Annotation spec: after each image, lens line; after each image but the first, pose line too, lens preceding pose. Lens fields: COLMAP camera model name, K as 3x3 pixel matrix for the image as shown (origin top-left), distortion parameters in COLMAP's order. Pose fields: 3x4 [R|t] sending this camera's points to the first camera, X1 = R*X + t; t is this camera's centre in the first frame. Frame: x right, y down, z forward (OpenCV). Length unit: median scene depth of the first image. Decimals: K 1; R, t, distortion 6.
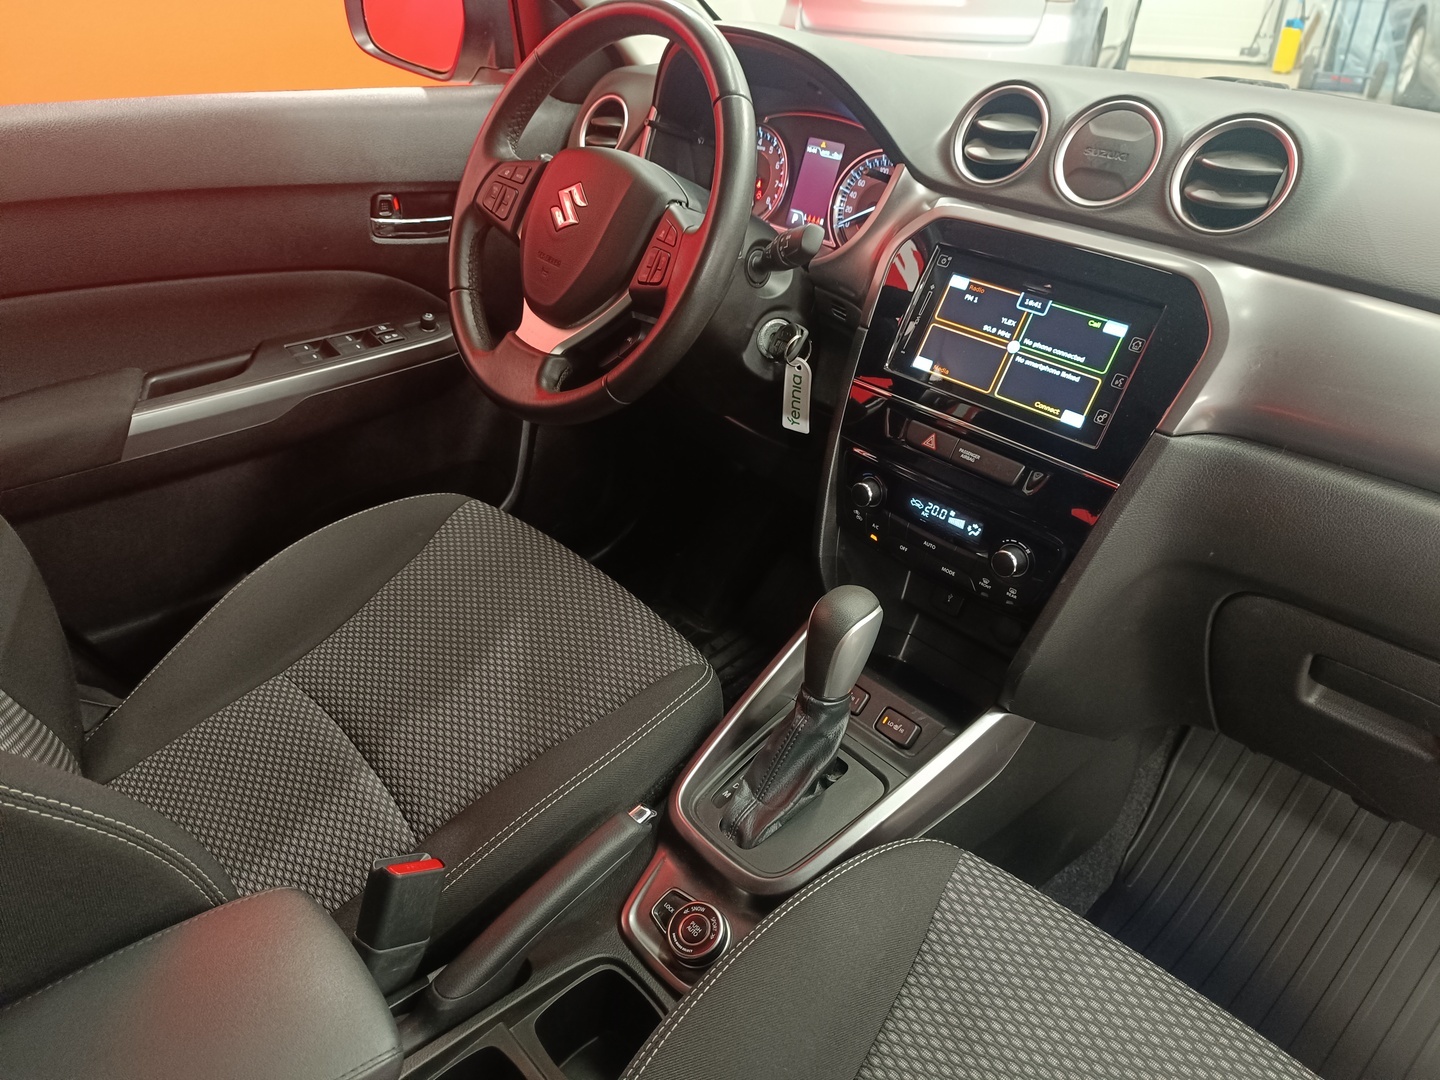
lens RADIAL K [[1020.3, 0, 720.0], [0, 1020.3, 540.0], [0, 0, 1]] dist [-0.004590, -0.003324]
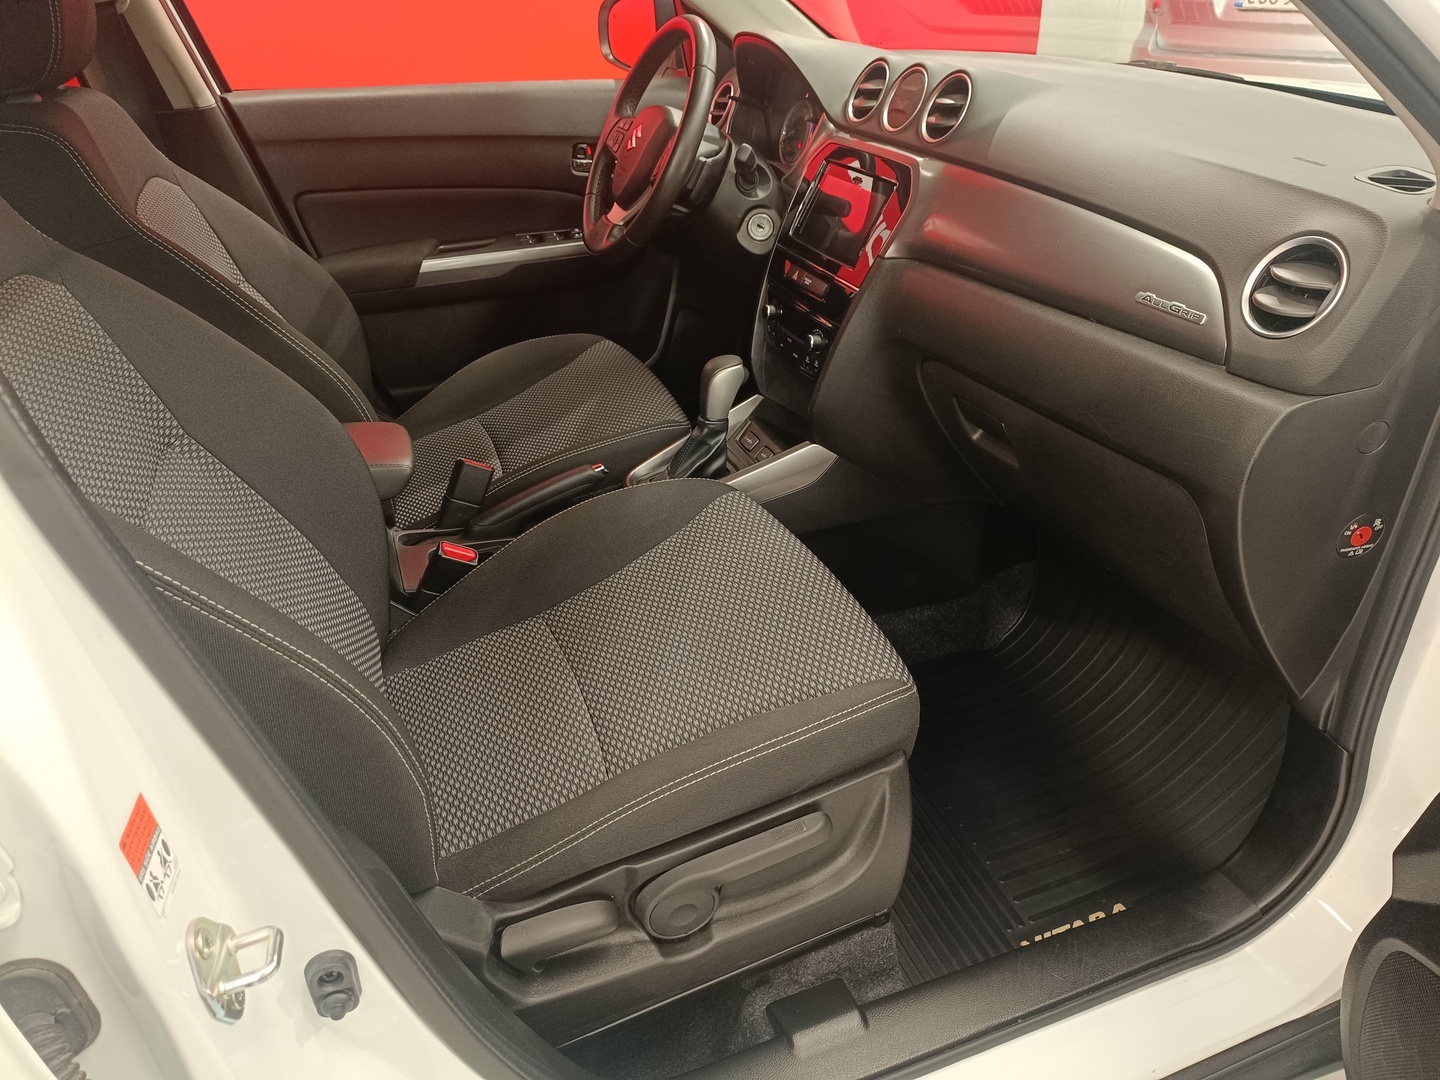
lens RADIAL K [[1020.3, 0, 720.0], [0, 1020.3, 540.0], [0, 0, 1]] dist [-0.004590, -0.003324]
pose [[0.928540, 0.140095, -0.343784, 0.712895], [-0.148574, 0.988900, 0.001695, 0.339909], [0.340205, 0.049504, 0.939047, -0.572073]]
